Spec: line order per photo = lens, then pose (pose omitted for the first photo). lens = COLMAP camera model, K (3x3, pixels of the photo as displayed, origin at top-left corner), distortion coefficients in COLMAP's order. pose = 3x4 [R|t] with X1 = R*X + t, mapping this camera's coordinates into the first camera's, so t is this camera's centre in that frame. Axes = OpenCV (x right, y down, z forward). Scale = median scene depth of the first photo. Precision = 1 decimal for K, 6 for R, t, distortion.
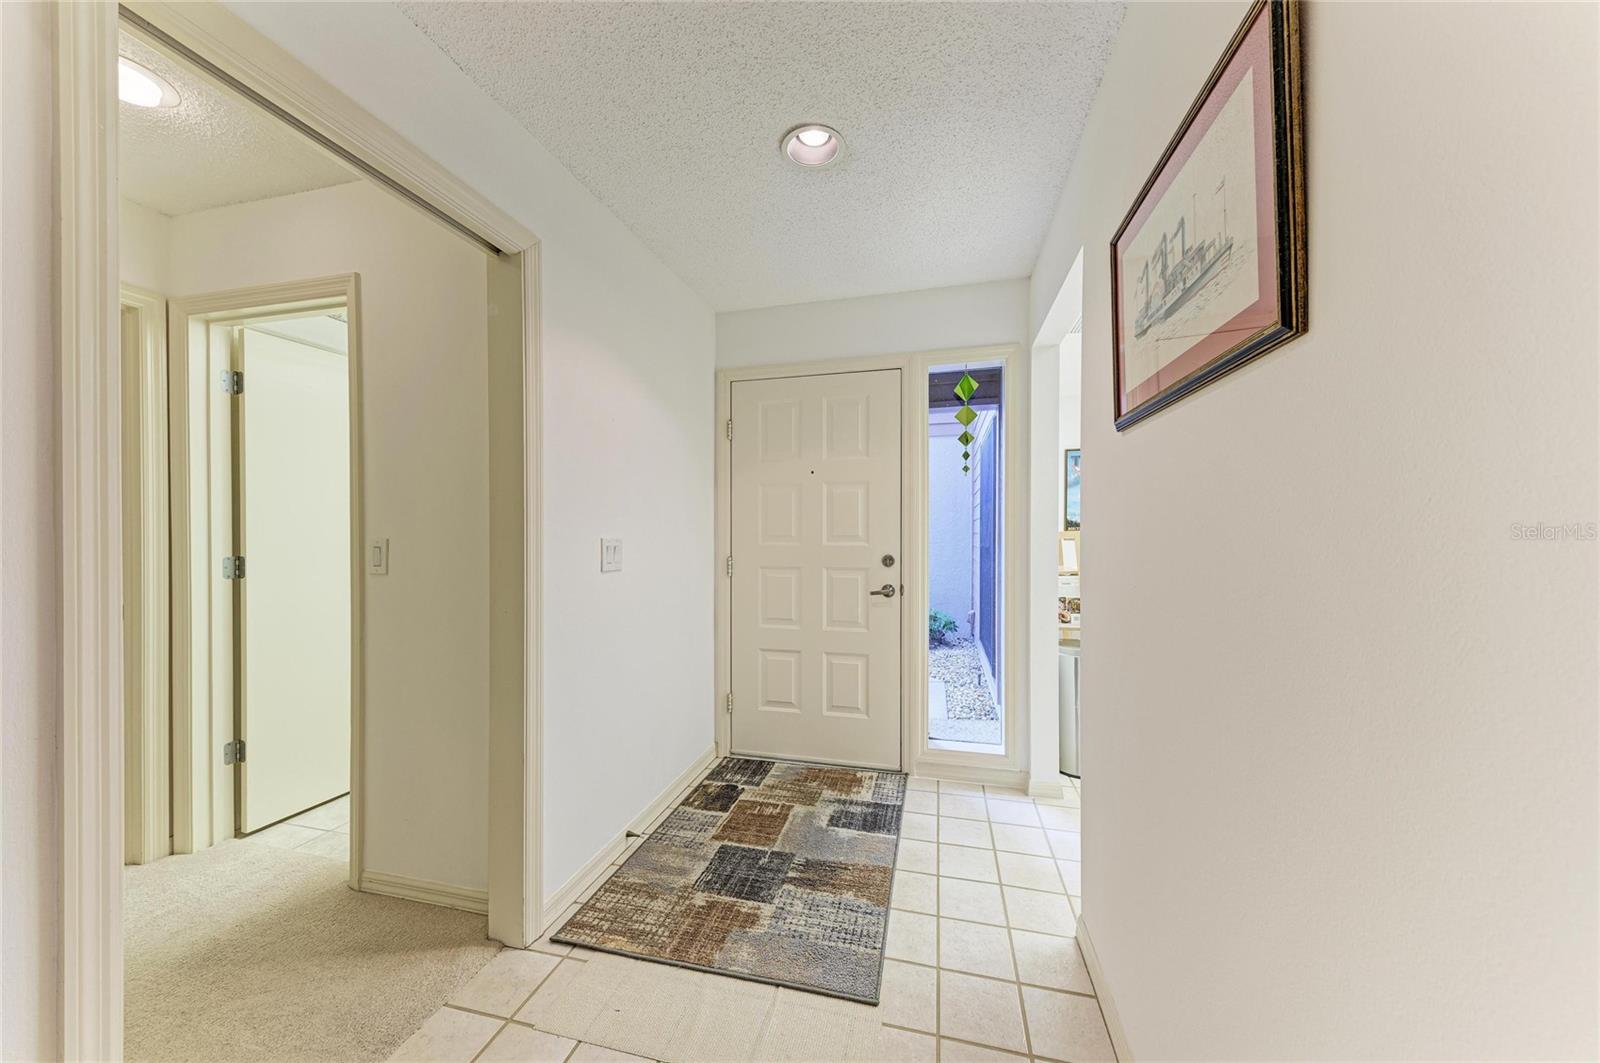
lens RADIAL K [[539.5, 0, 805.0], [0, 539.5, 534.1], [0, 0, 1]] dist [0.013912, -0.002596]
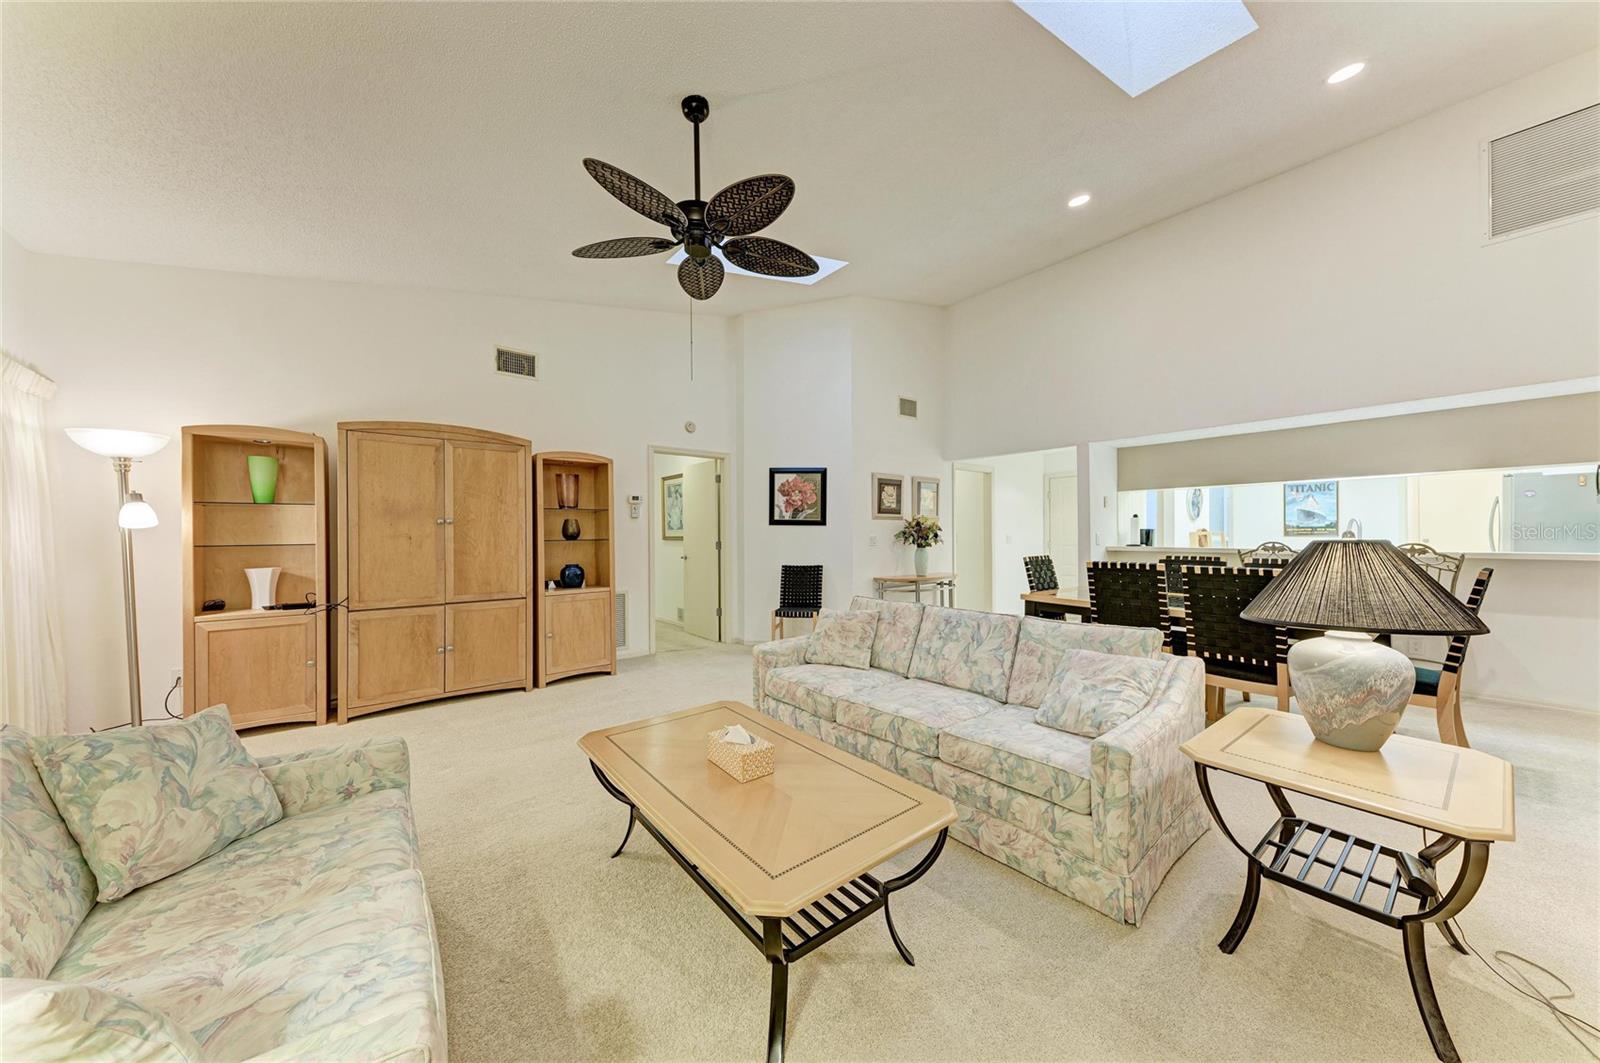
lens RADIAL K [[539.5, 0, 792.7], [0, 539.5, 533.2], [0, 0, 1]] dist [0.013912, -0.002596]
pose [[0.790438, -0.004151, -0.612528, 0.686132], [0.000082, 0.999978, -0.006670, 0.024795], [0.612542, 0.005222, 0.790421, -2.637056]]
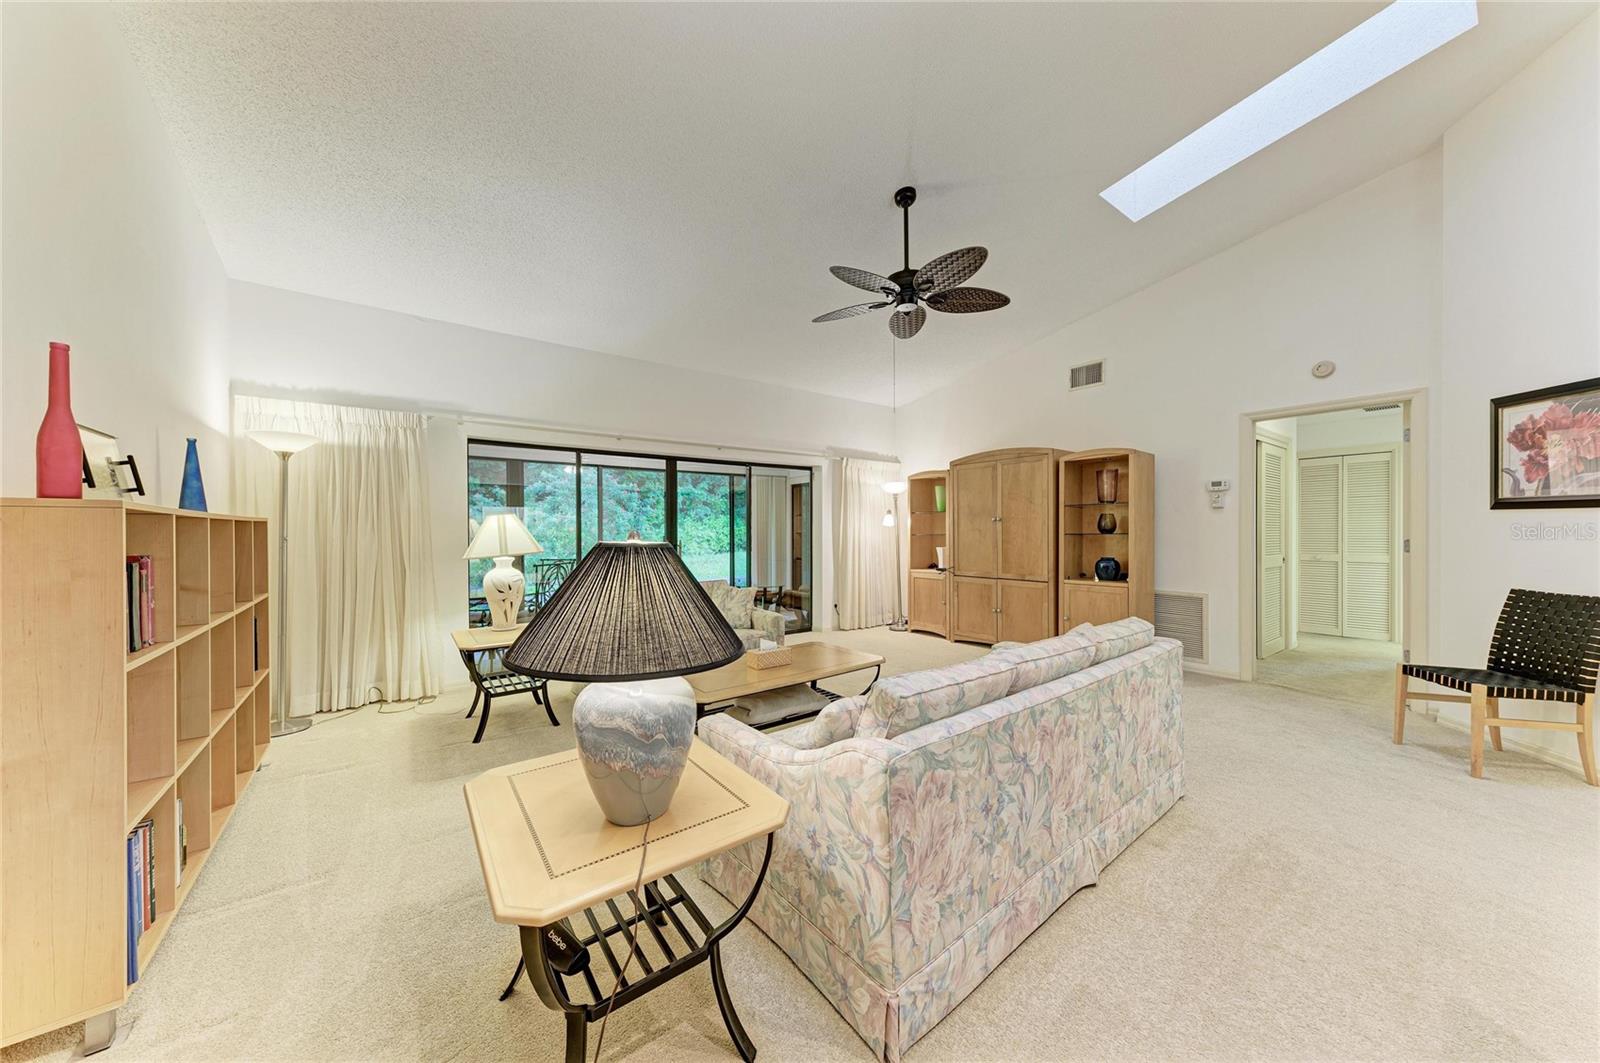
lens RADIAL K [[539.5, 0, 805.3], [0, 539.5, 534.2], [0, 0, 1]] dist [0.013912, -0.002596]
pose [[-0.626032, 0.008943, -0.779746, 1.150378], [-0.000013, 0.999934, 0.011478, 0.014096], [0.779797, 0.007196, -0.625991, -1.121607]]
